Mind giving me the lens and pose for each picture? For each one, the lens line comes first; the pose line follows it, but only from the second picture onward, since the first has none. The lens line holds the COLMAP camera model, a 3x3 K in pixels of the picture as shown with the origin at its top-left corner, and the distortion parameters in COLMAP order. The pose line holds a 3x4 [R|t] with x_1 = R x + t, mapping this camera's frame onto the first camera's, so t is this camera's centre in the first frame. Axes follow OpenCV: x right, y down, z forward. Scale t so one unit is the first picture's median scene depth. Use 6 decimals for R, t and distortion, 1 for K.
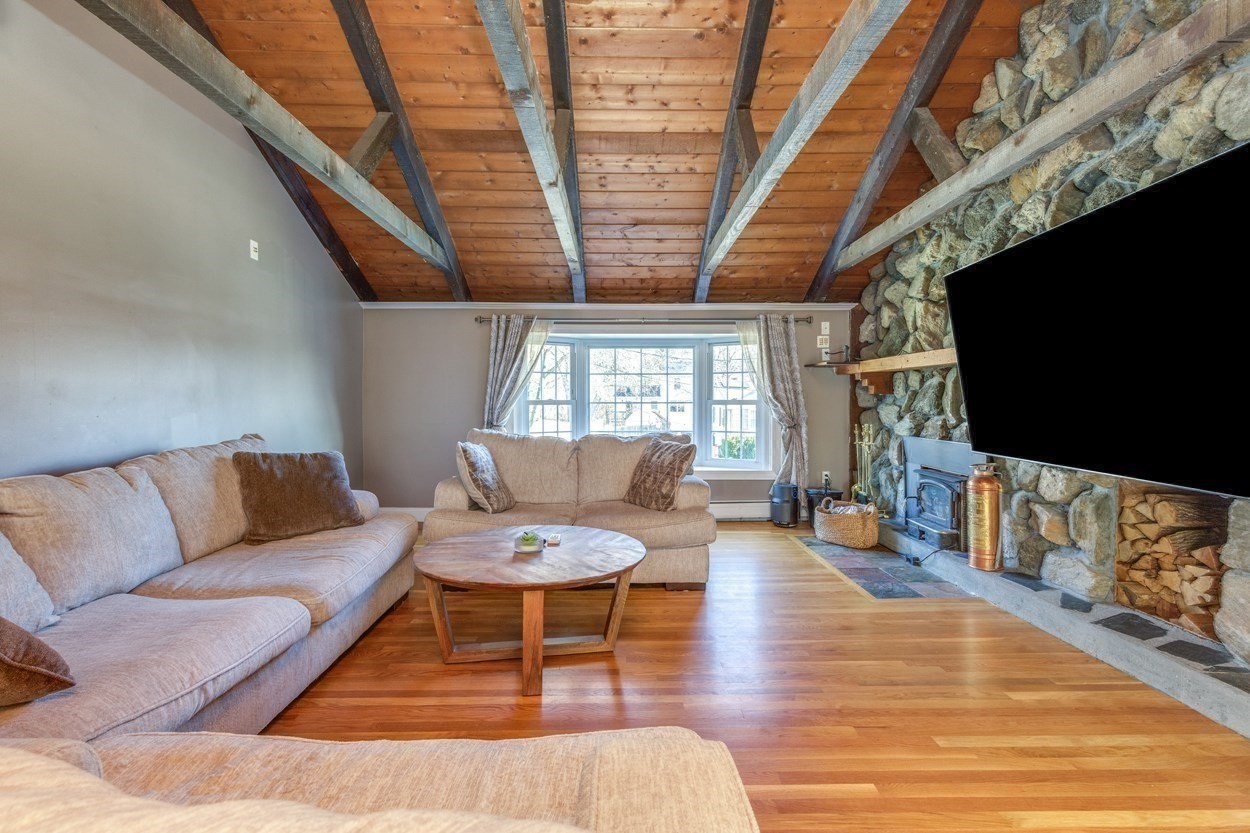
lens RADIAL K [[562.5, 0, 627.3], [0, 562.5, 415.3], [0, 0, 1]] dist [0.008166, -0.002570]
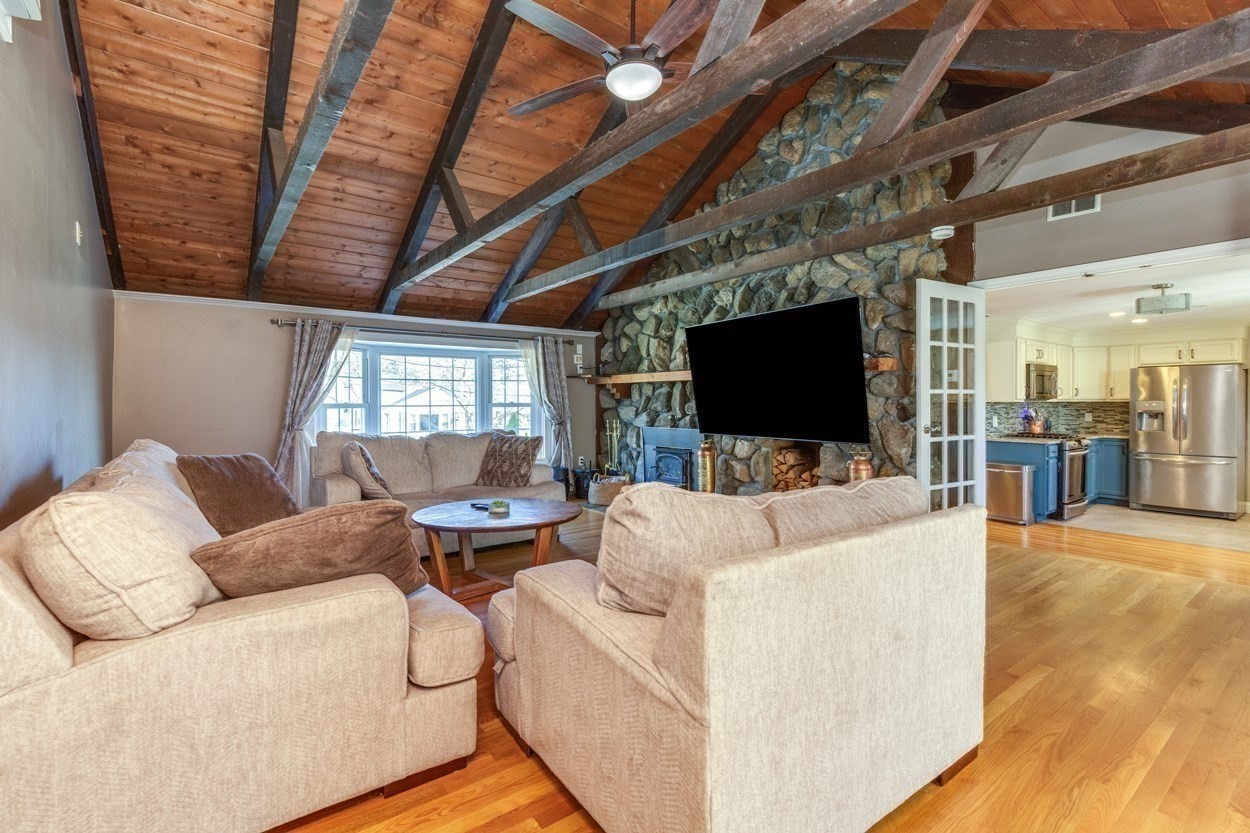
lens RADIAL K [[562.5, 0, 617.7], [0, 562.5, 408.1], [0, 0, 1]] dist [0.008166, -0.002570]
pose [[0.815604, -0.007685, 0.578559, -0.414549], [0.018311, 0.999754, -0.012534, 0.004500], [-0.578320, 0.020817, 0.815544, -0.167532]]
